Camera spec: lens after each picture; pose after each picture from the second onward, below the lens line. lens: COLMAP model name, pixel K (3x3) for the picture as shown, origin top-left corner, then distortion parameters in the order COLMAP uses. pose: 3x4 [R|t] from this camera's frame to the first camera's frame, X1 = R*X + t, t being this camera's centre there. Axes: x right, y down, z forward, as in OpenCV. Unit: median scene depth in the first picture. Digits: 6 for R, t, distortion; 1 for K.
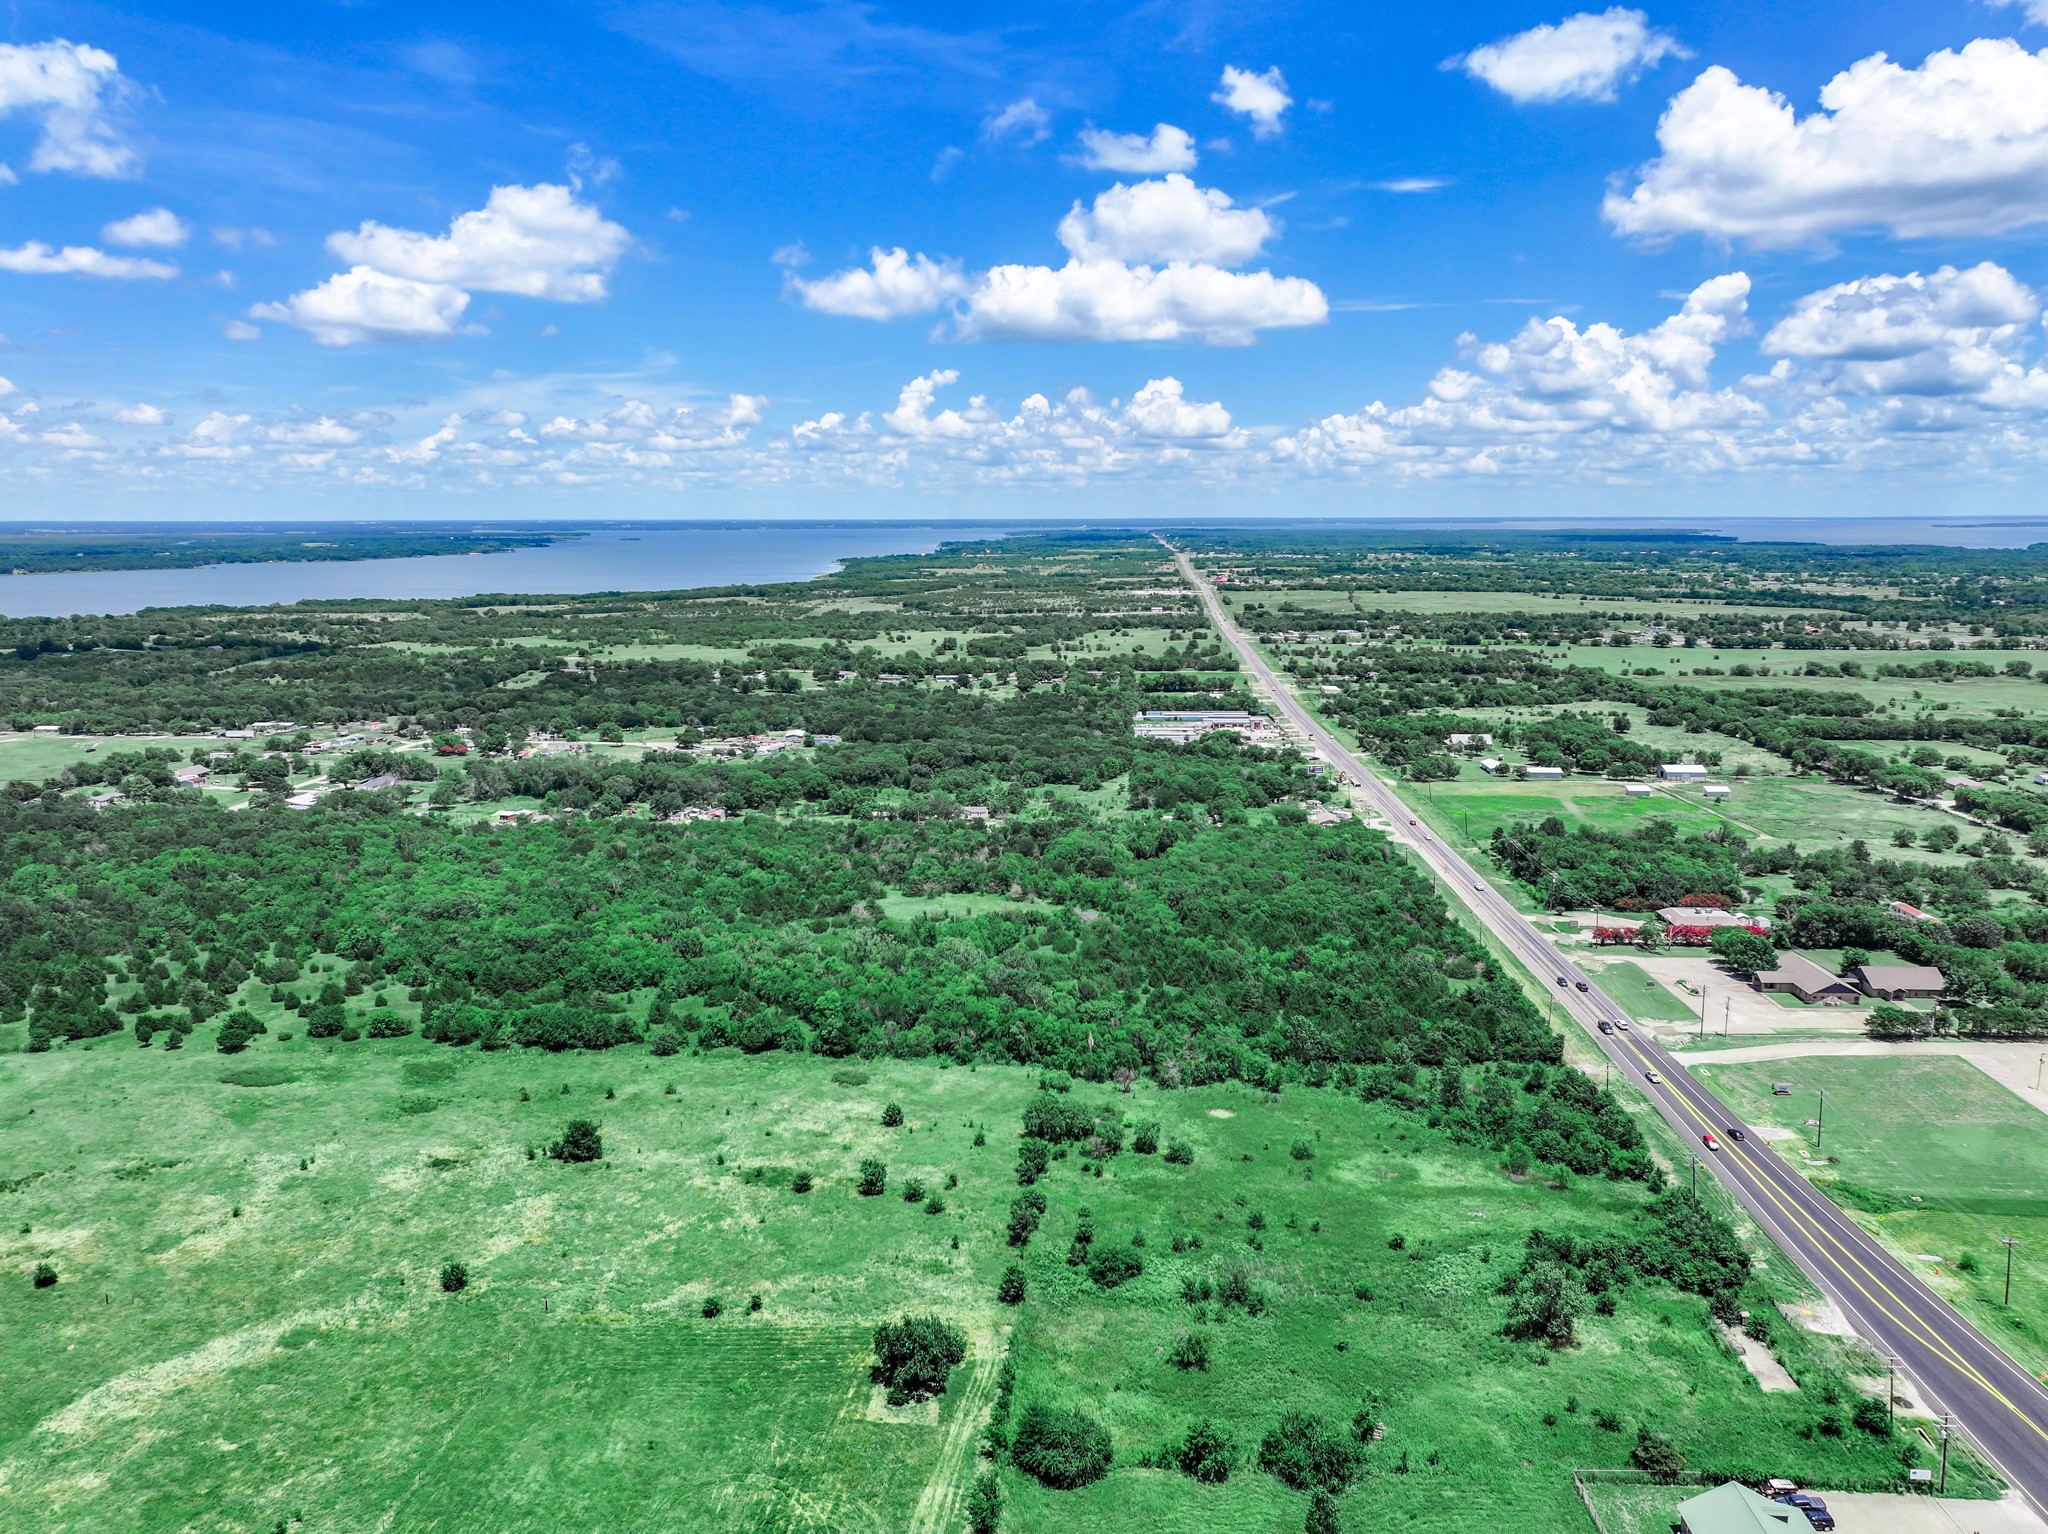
lens RADIAL K [[1450.3, 0, 1023.0], [0, 1450.3, 769.9], [0, 0, 1]] dist [0.004083, 0.006645]
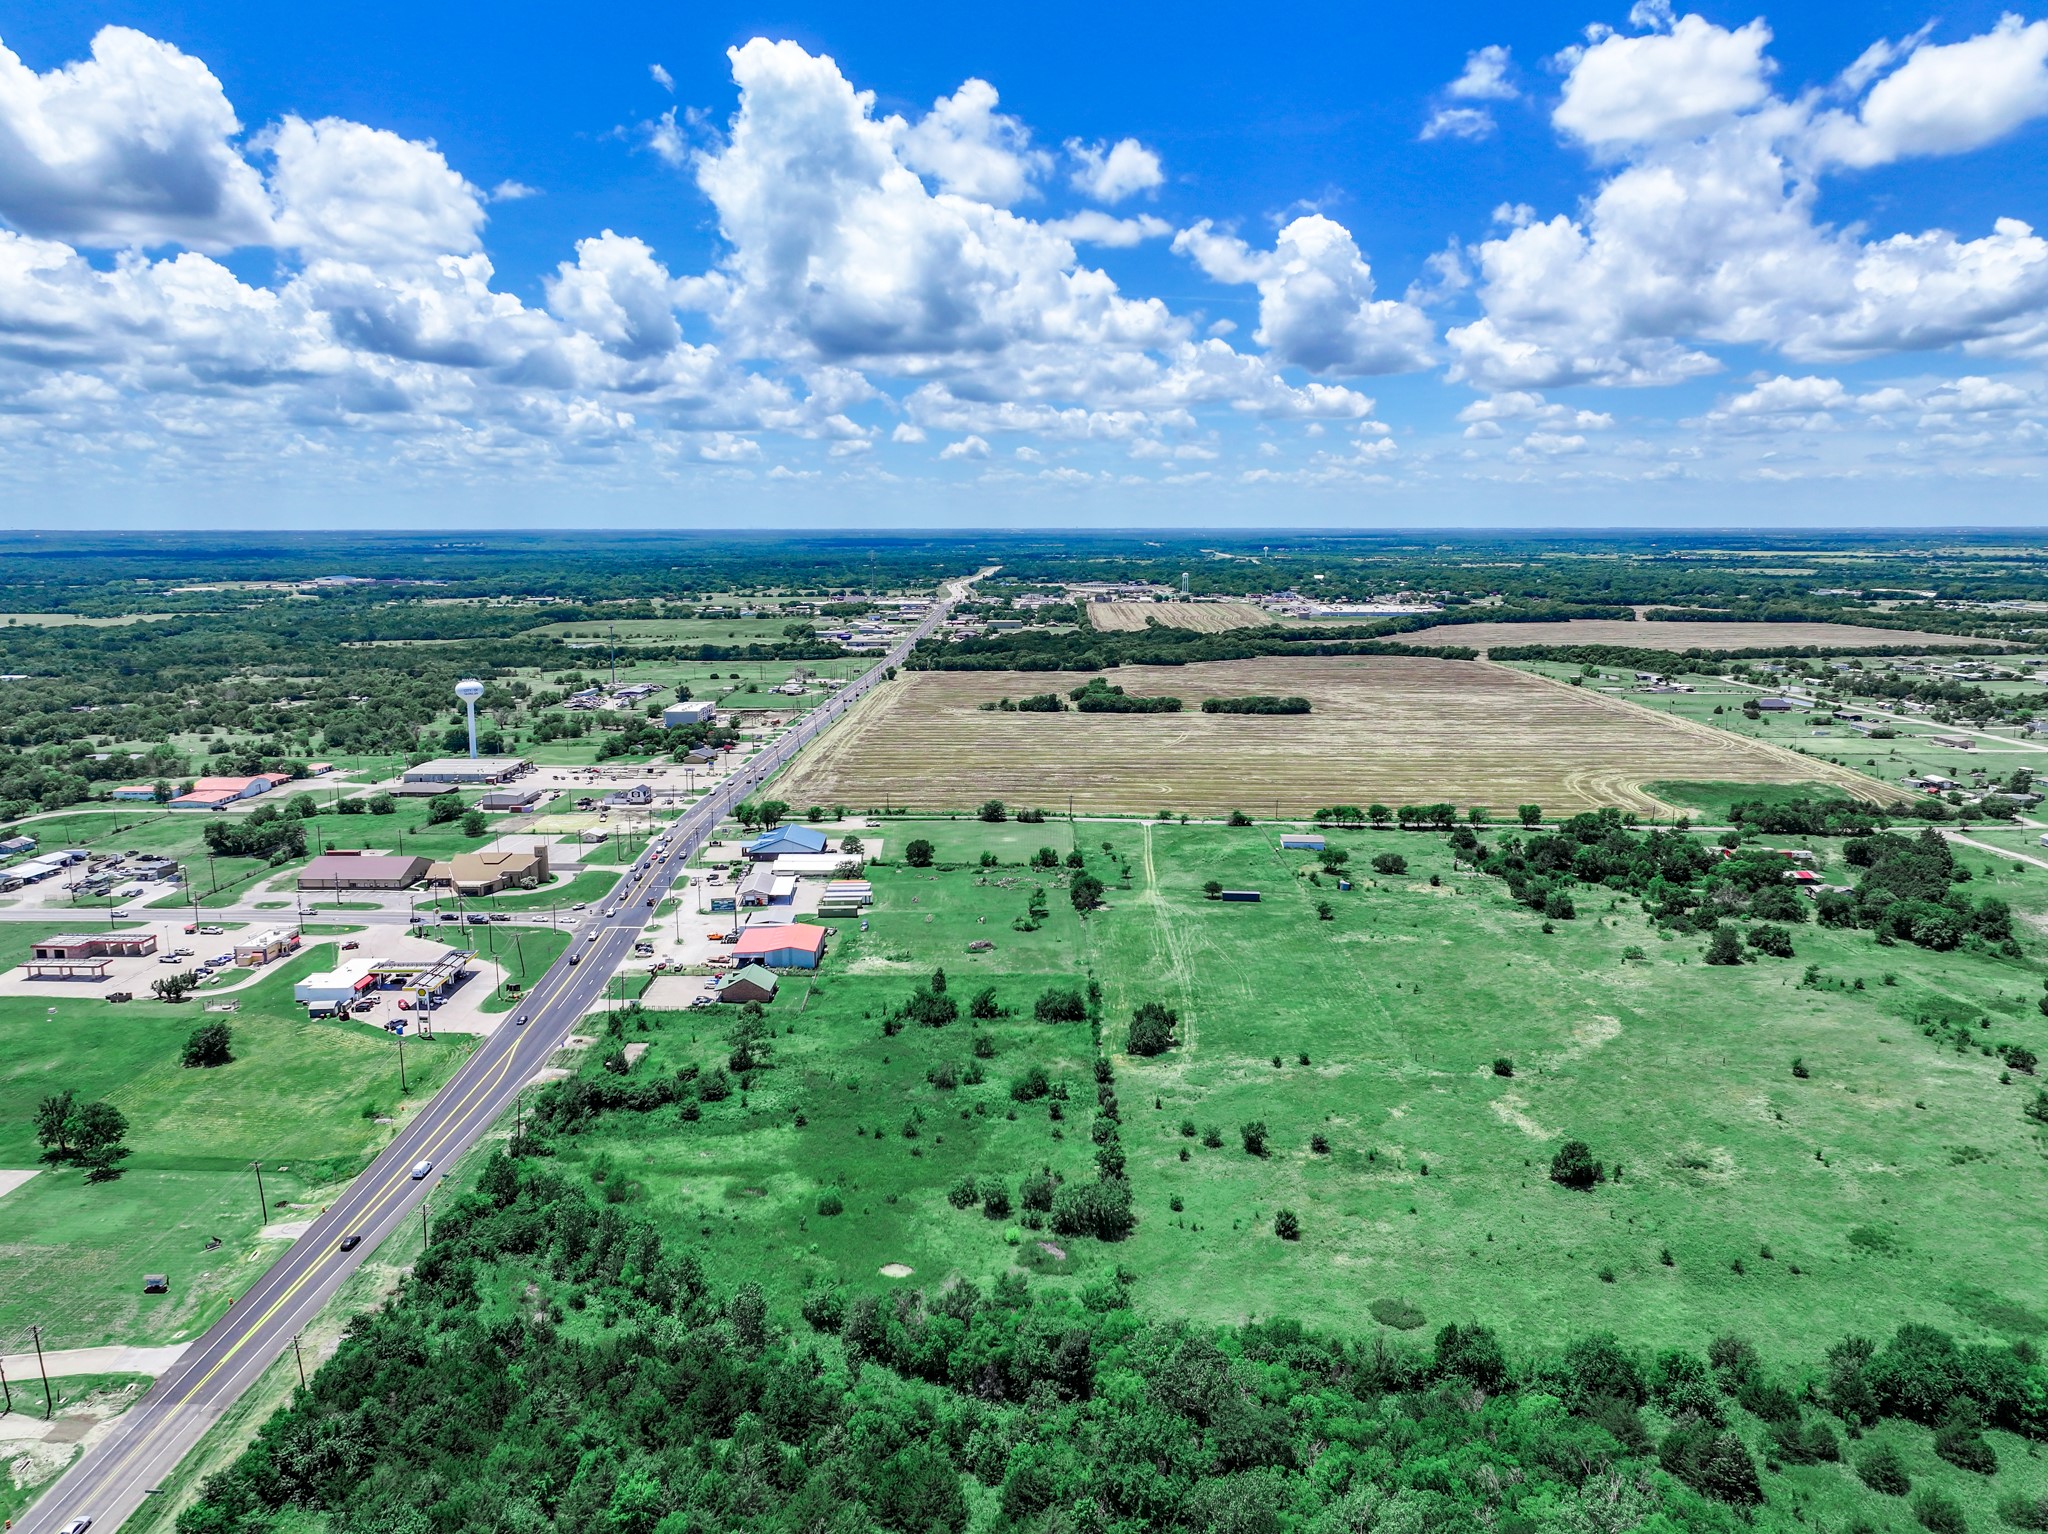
lens RADIAL K [[1450.3, 0, 1025.8], [0, 1450.3, 765.2], [0, 0, 1]] dist [0.004083, 0.006645]
pose [[-0.998498, 0.014384, -0.052872, 0.132523], [-0.004161, 0.942243, 0.334903, -0.379613], [0.054636, 0.334620, -0.940768, 2.125323]]
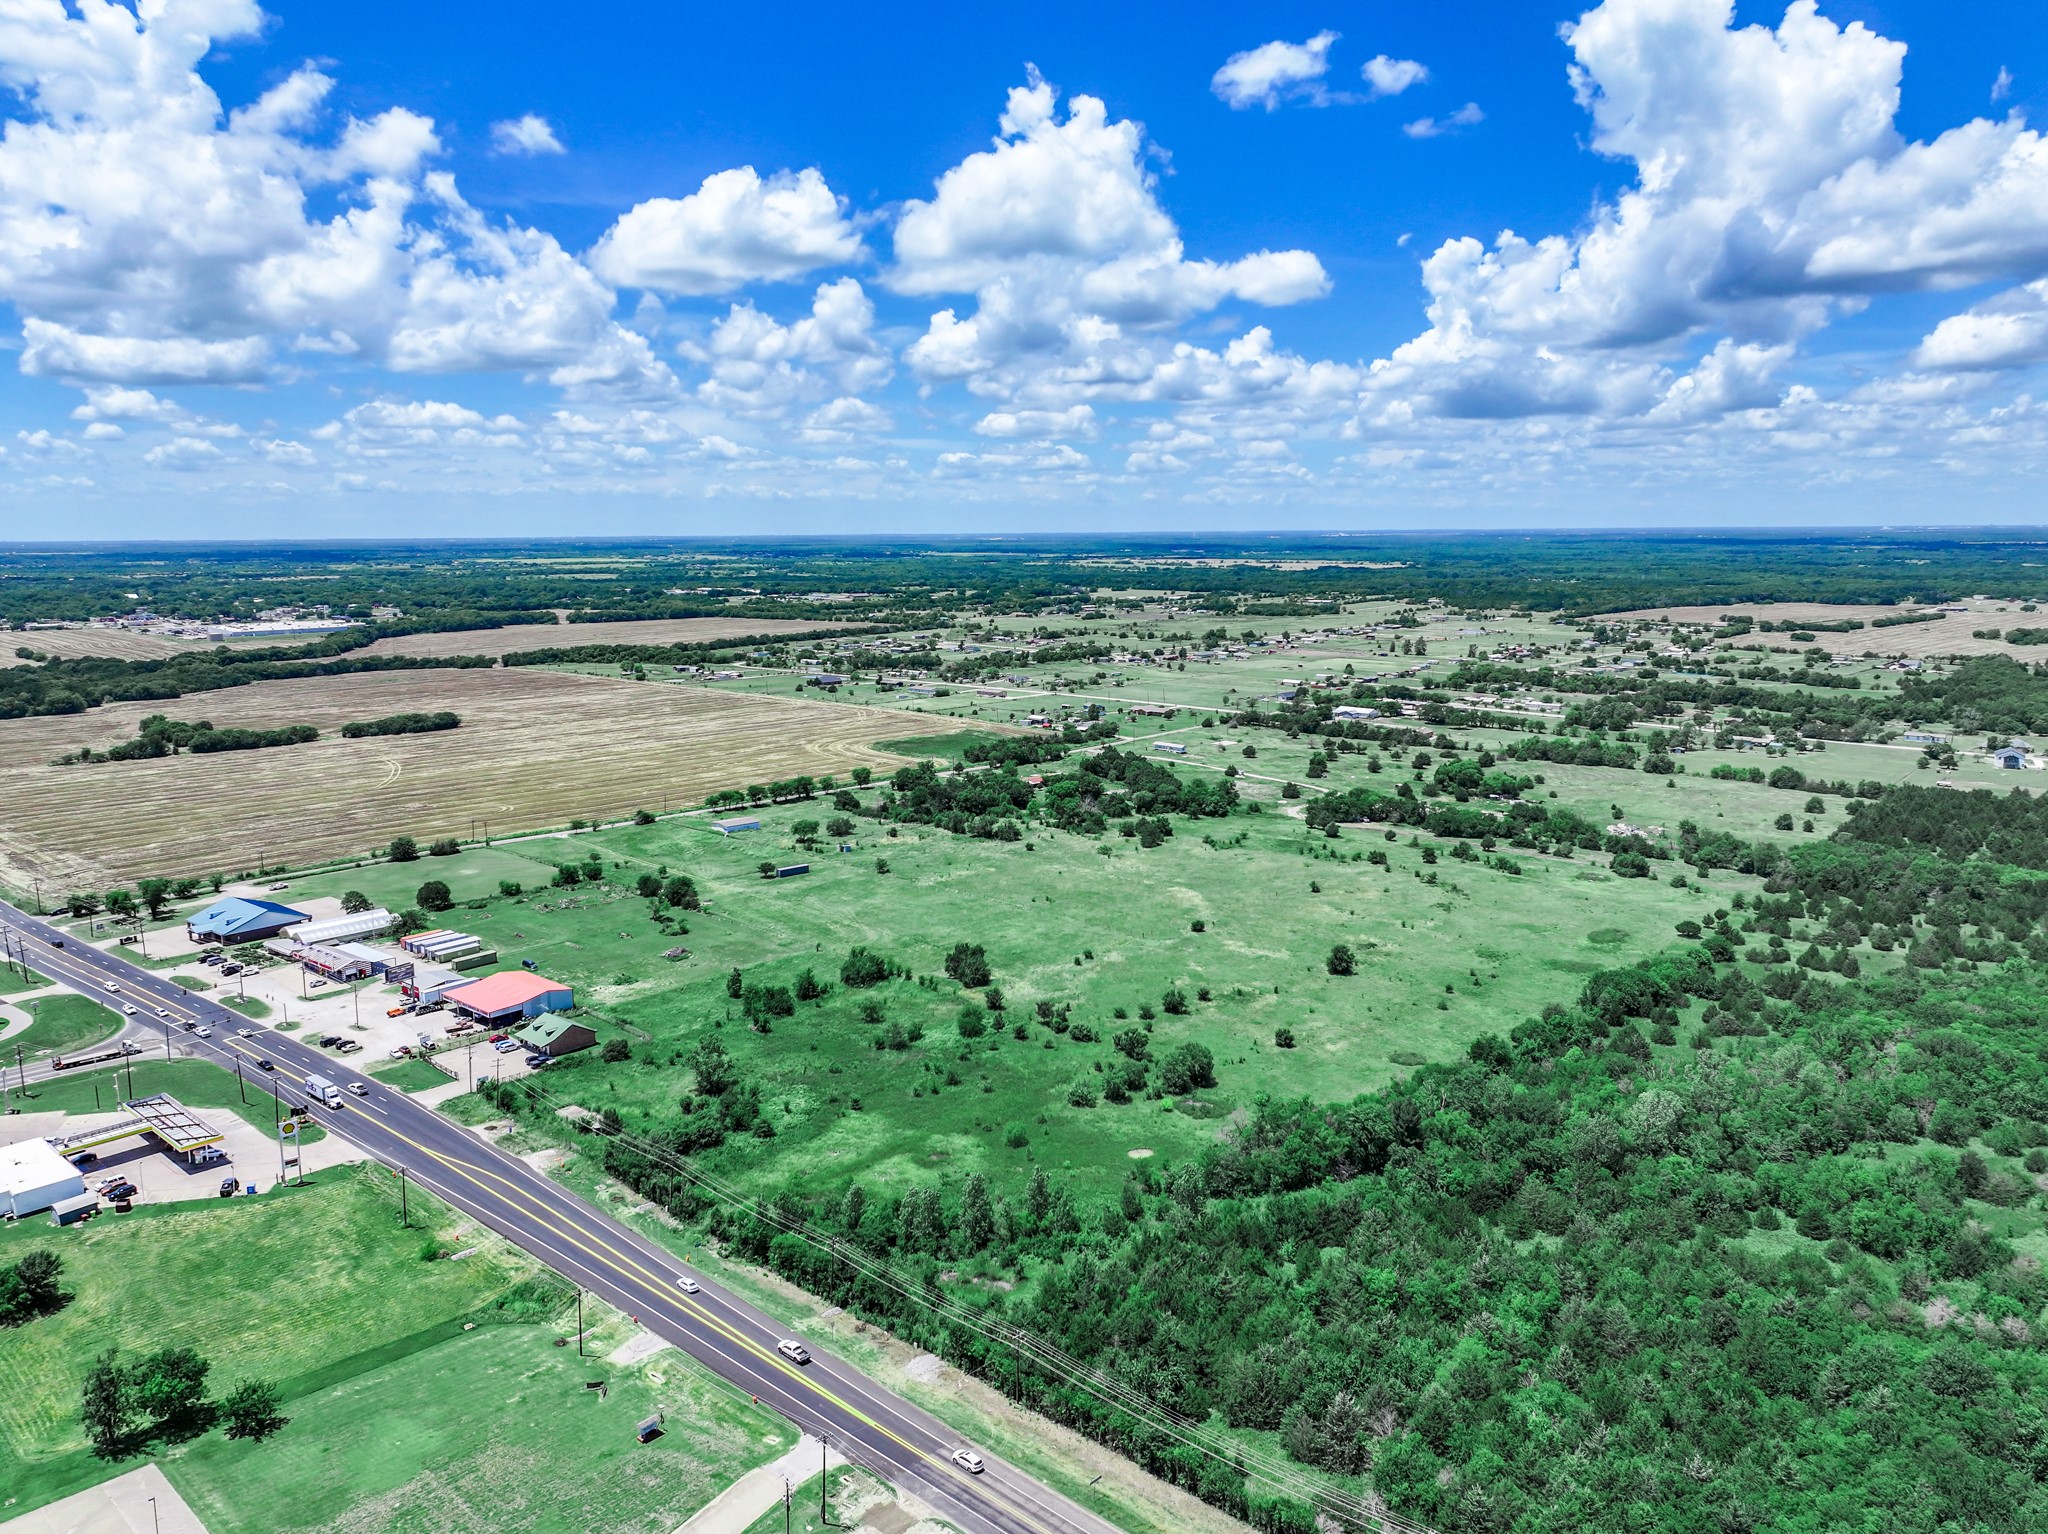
lens RADIAL K [[1450.3, 0, 1028.7], [0, 1450.3, 764.5], [0, 0, 1]] dist [0.004083, 0.006645]
pose [[-0.640023, 0.133105, -0.756739, 1.104753], [-0.123798, 0.954149, 0.272531, -0.324647], [0.758317, 0.268109, -0.594199, 1.833446]]
